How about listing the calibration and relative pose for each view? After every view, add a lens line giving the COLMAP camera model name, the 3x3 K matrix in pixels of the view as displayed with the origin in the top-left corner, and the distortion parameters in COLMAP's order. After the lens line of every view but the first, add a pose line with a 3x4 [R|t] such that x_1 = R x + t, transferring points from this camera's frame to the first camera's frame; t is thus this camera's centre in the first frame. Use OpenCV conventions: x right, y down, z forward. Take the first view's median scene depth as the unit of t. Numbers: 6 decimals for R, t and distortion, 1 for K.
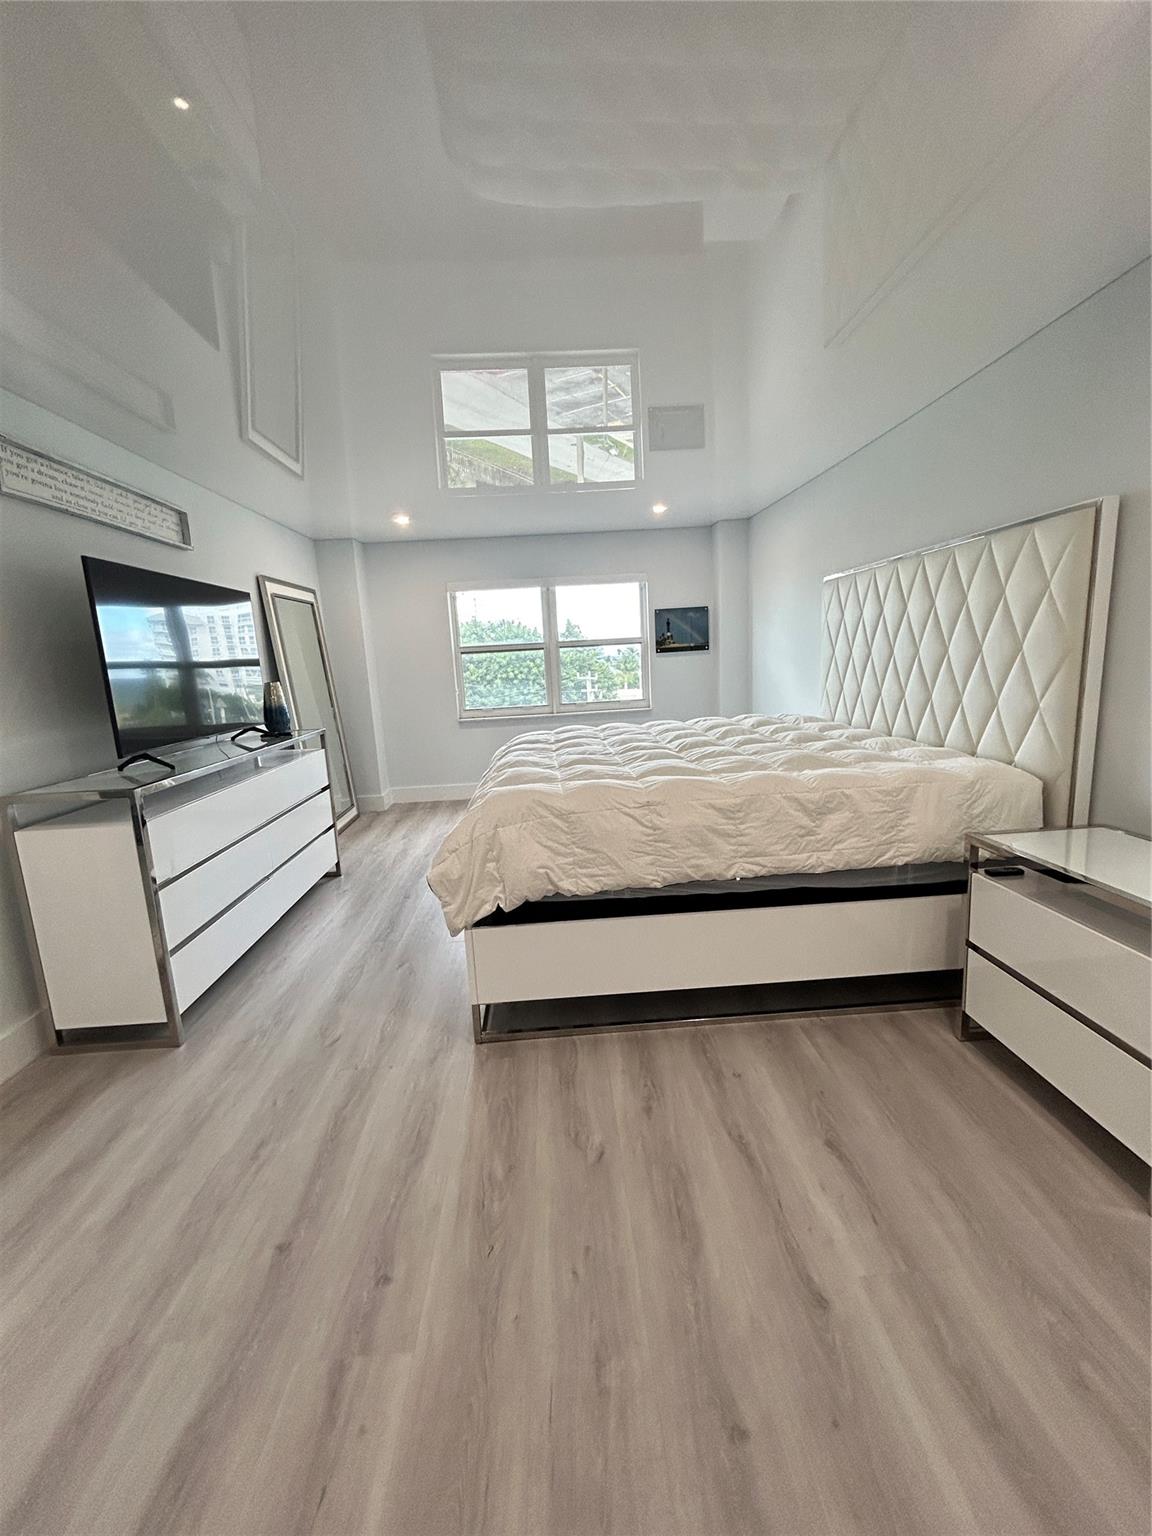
lens RADIAL K [[604.9, 0, 576.0], [0, 604.9, 768.0], [0, 0, 1]] dist [0.003649, 0.000736]
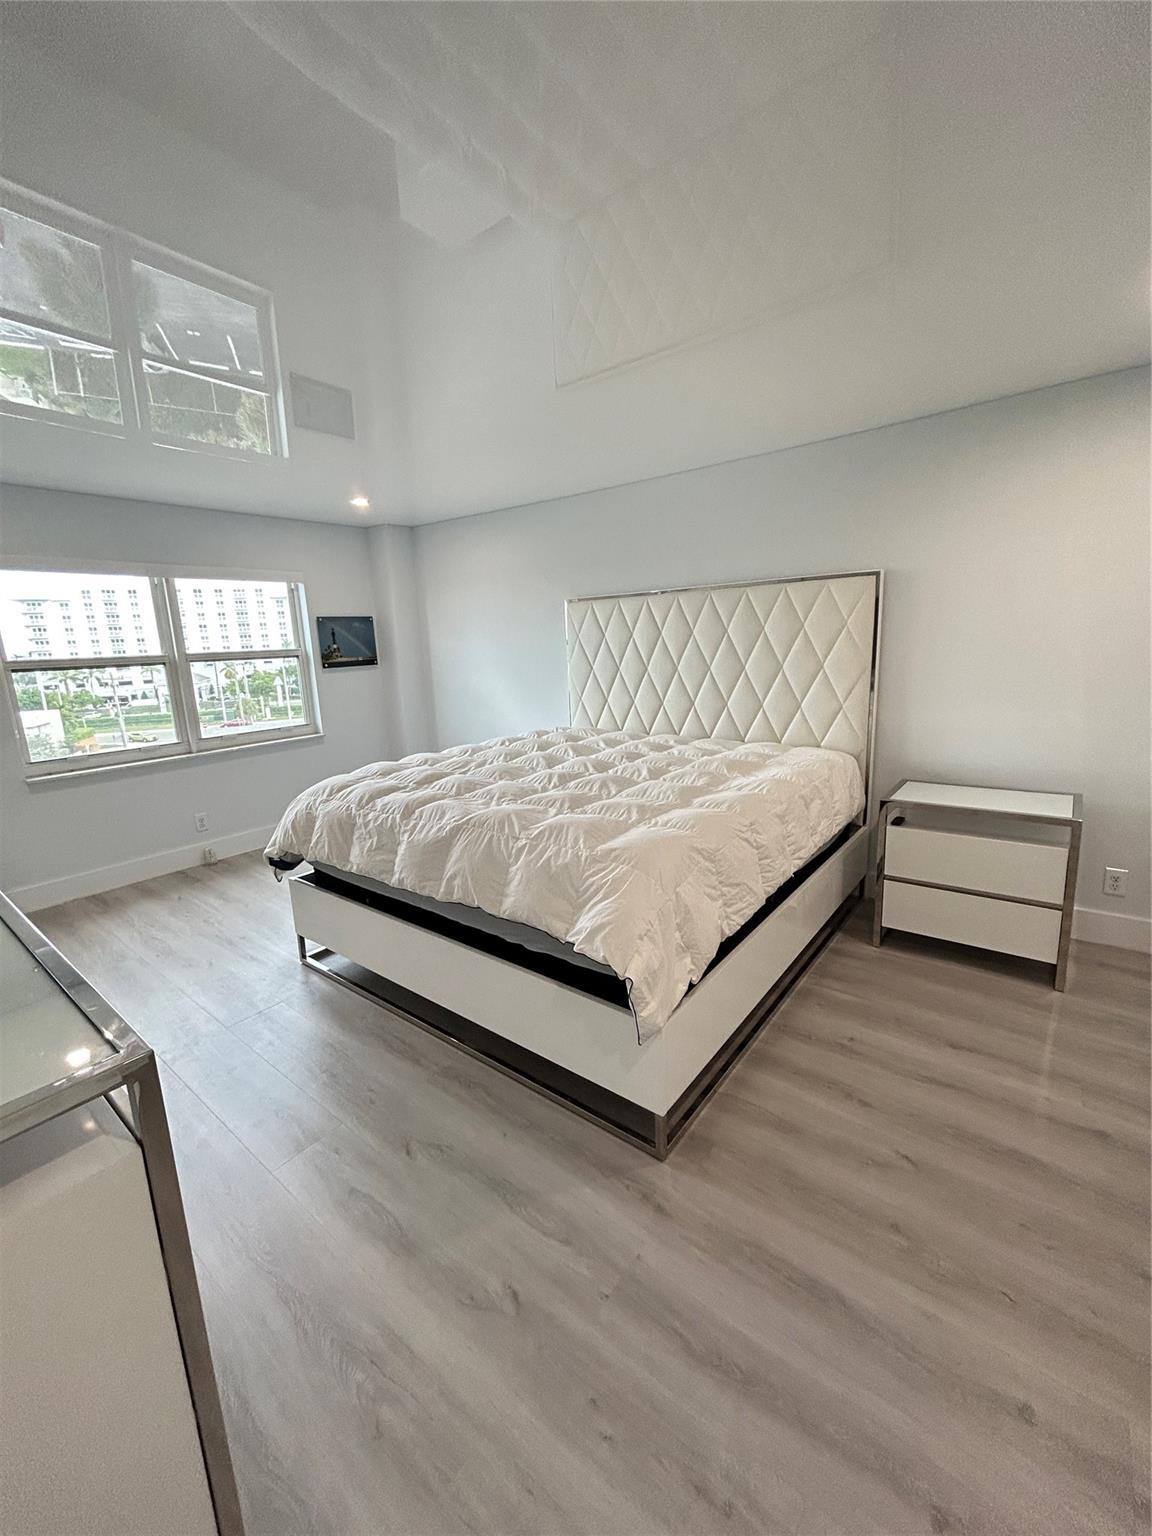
lens RADIAL K [[604.9, 0, 576.0], [0, 604.9, 768.0], [0, 0, 1]] dist [0.003649, 0.000736]
pose [[0.657955, -0.121994, 0.743110, -0.296512], [0.134566, 0.989955, 0.043372, -0.043617], [-0.740936, 0.071461, 0.667762, 0.193870]]
